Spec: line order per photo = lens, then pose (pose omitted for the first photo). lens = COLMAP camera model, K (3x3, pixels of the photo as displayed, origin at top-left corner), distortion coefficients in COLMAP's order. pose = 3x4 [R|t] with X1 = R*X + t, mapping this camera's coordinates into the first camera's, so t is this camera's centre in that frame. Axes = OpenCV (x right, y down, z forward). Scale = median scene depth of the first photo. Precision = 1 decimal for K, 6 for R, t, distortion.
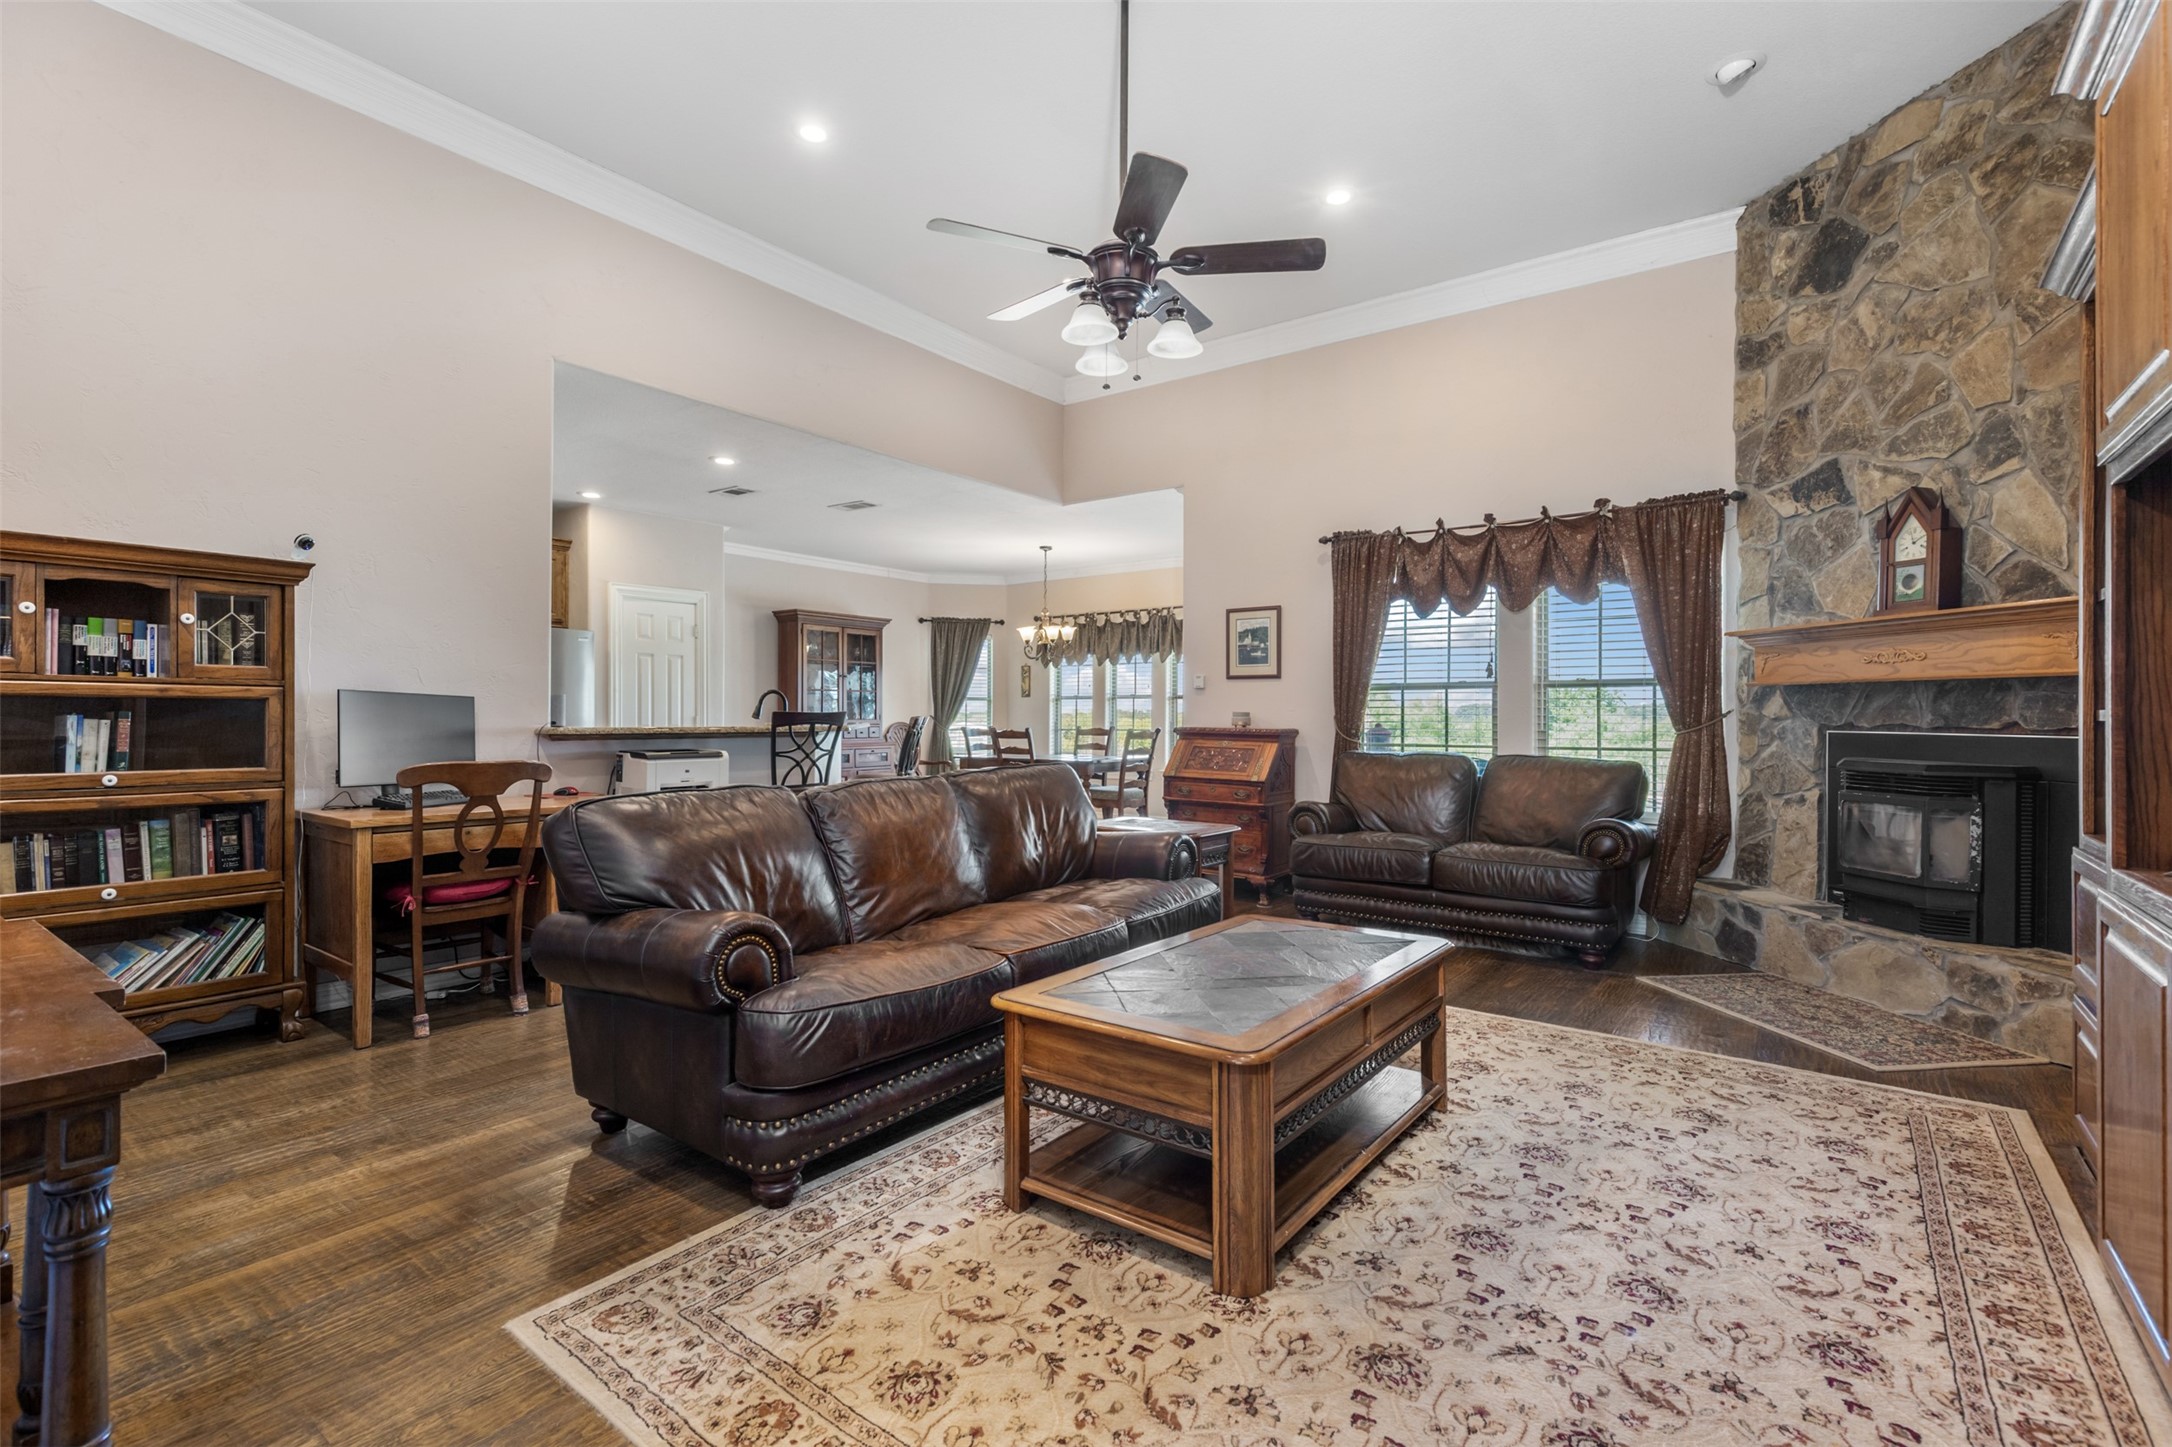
lens RADIAL K [[983.5, 0, 1097.7], [0, 983.5, 716.5], [0, 0, 1]] dist [0.005768, -0.000448]
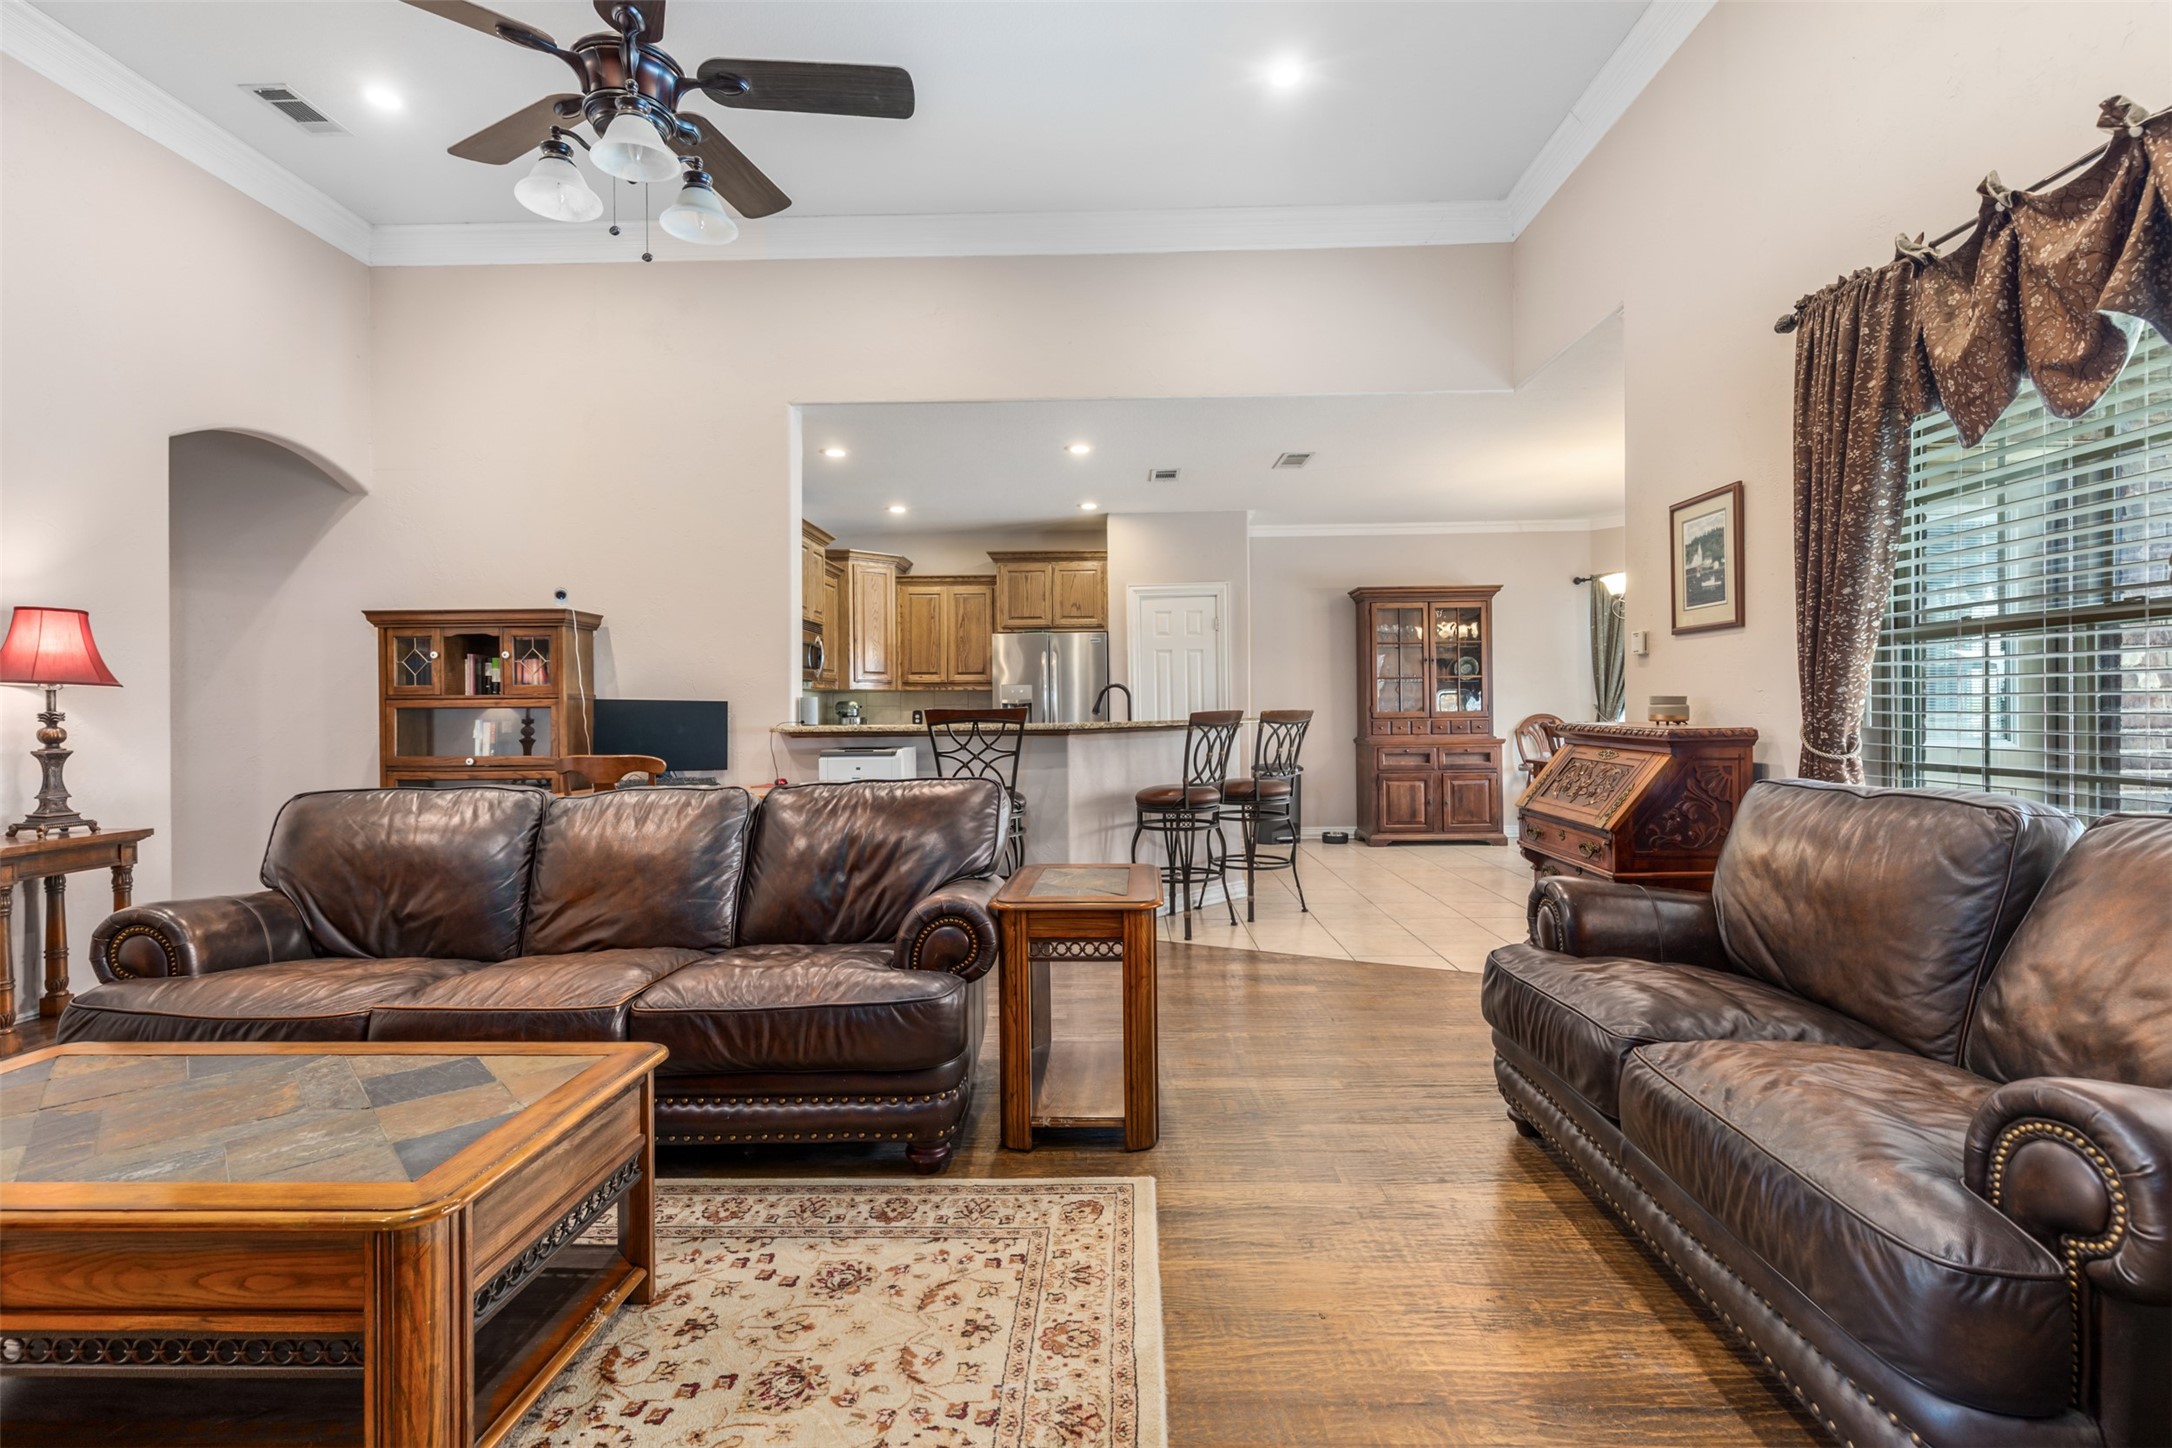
lens RADIAL K [[983.5, 0, 1097.9], [0, 983.5, 718.4], [0, 0, 1]] dist [0.005768, -0.000448]
pose [[0.571830, -0.002898, -0.820367, 0.586919], [0.013431, 0.999893, 0.005829, 0.000484], [0.820262, -0.014352, 0.571808, 0.635260]]
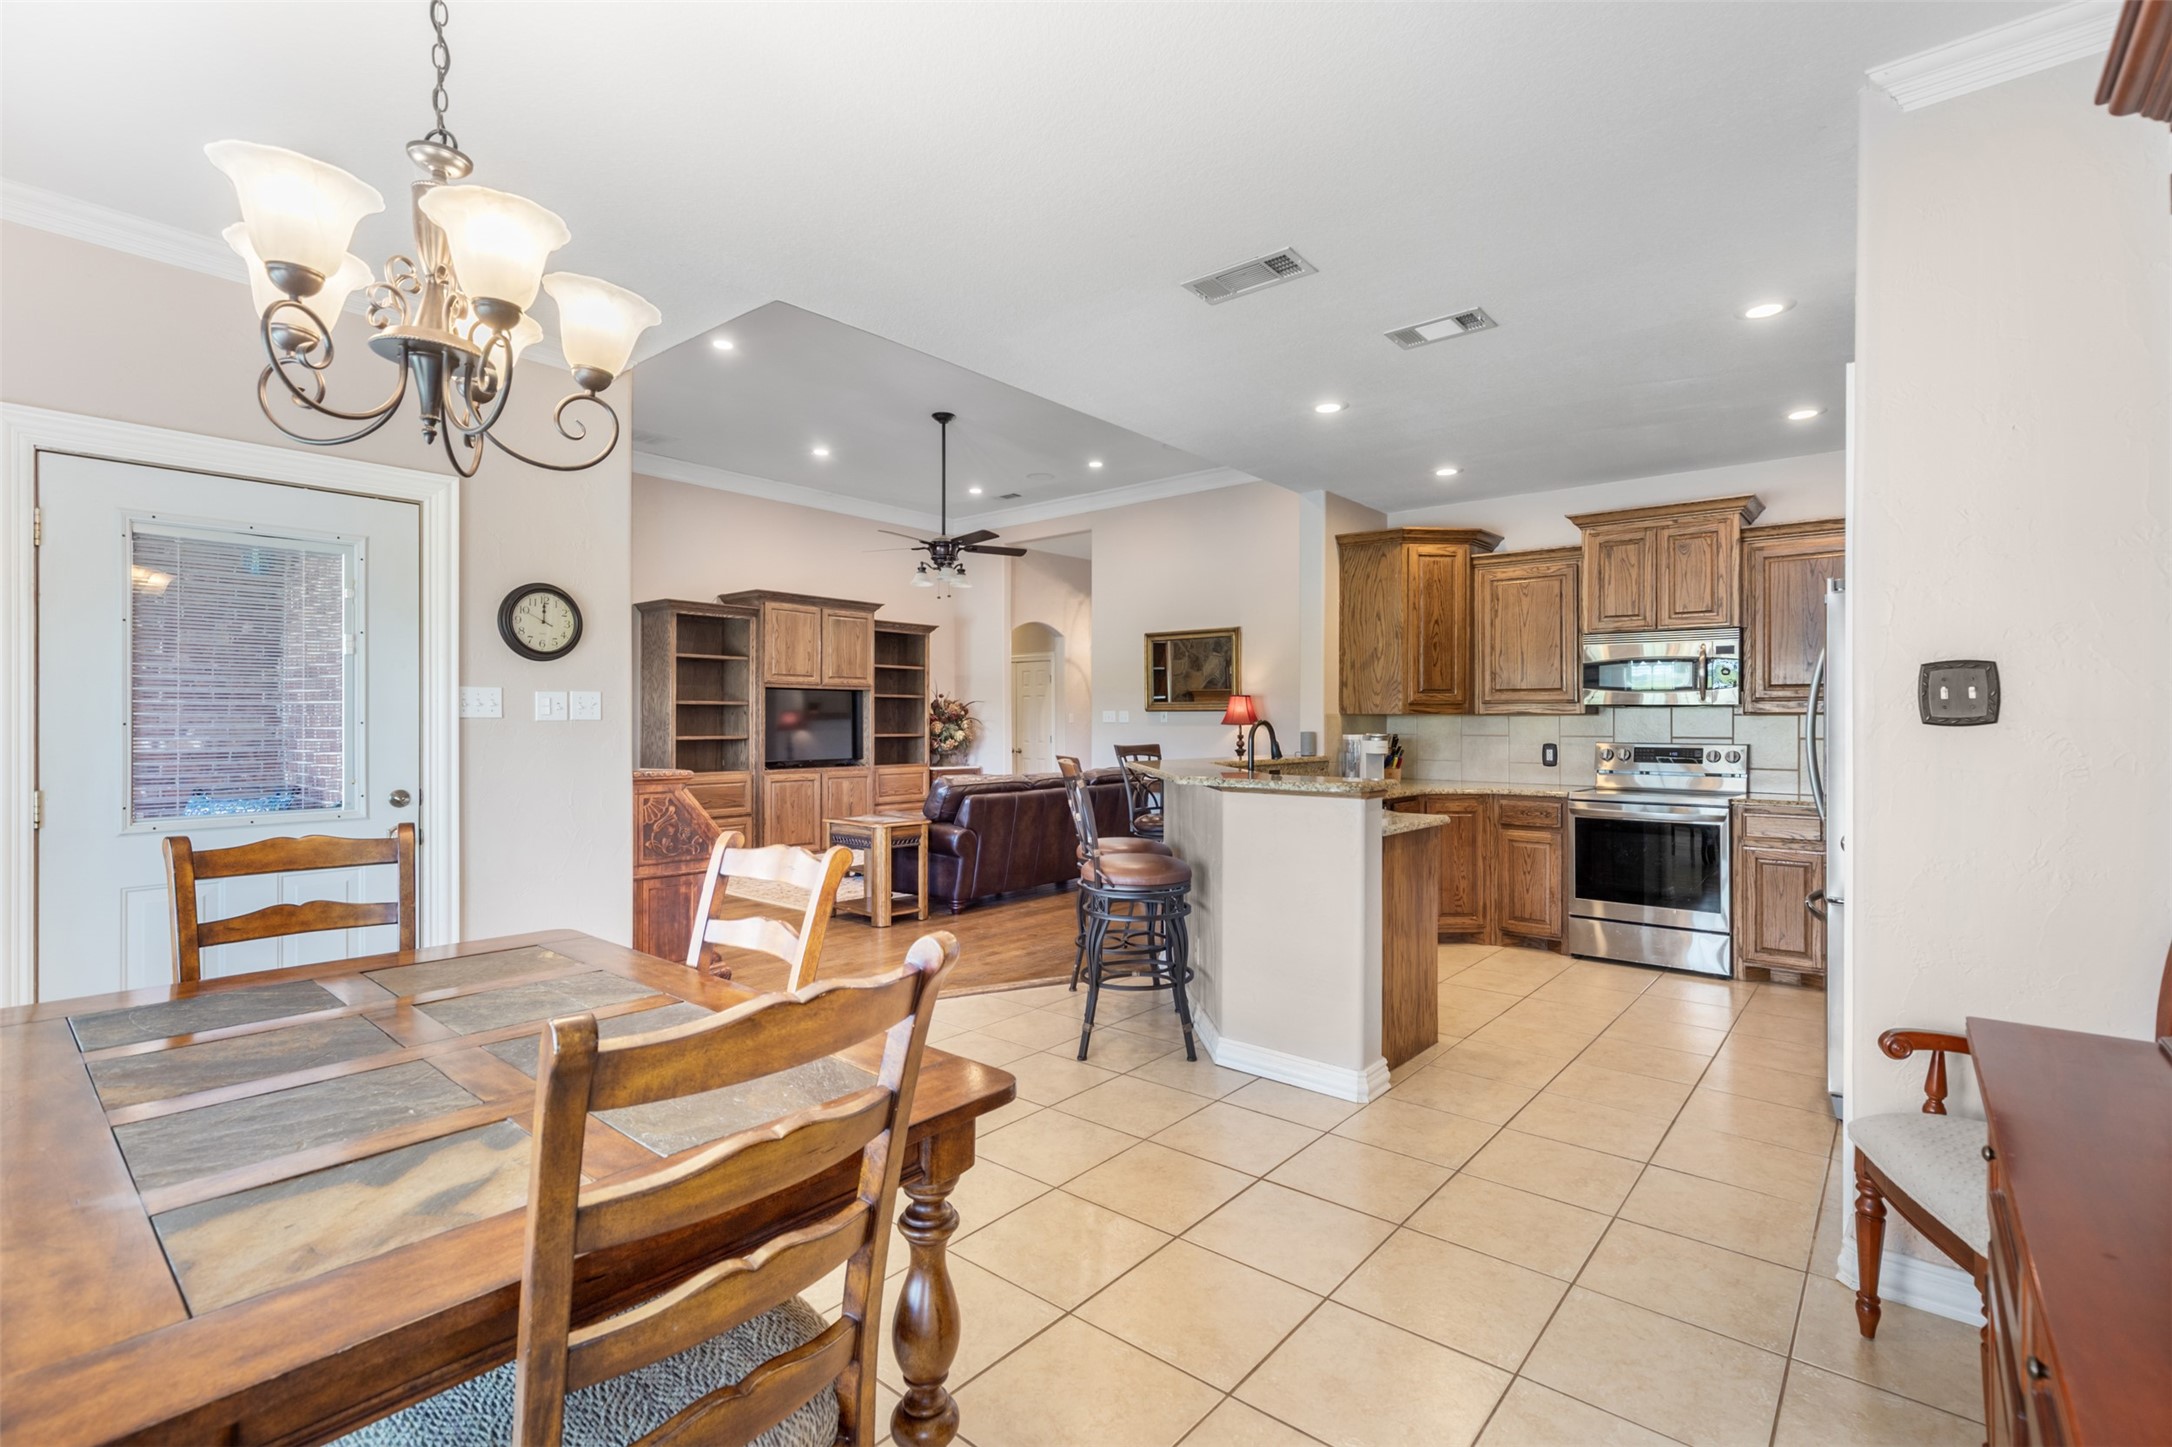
lens RADIAL K [[983.5, 0, 1098.8], [0, 983.5, 721.0], [0, 0, 1]] dist [0.005768, -0.000448]
pose [[-0.997995, -0.004905, 0.063103, -0.358092], [-0.004978, 0.999987, -0.001000, -0.035608], [-0.063098, -0.001312, -0.998006, 2.414856]]
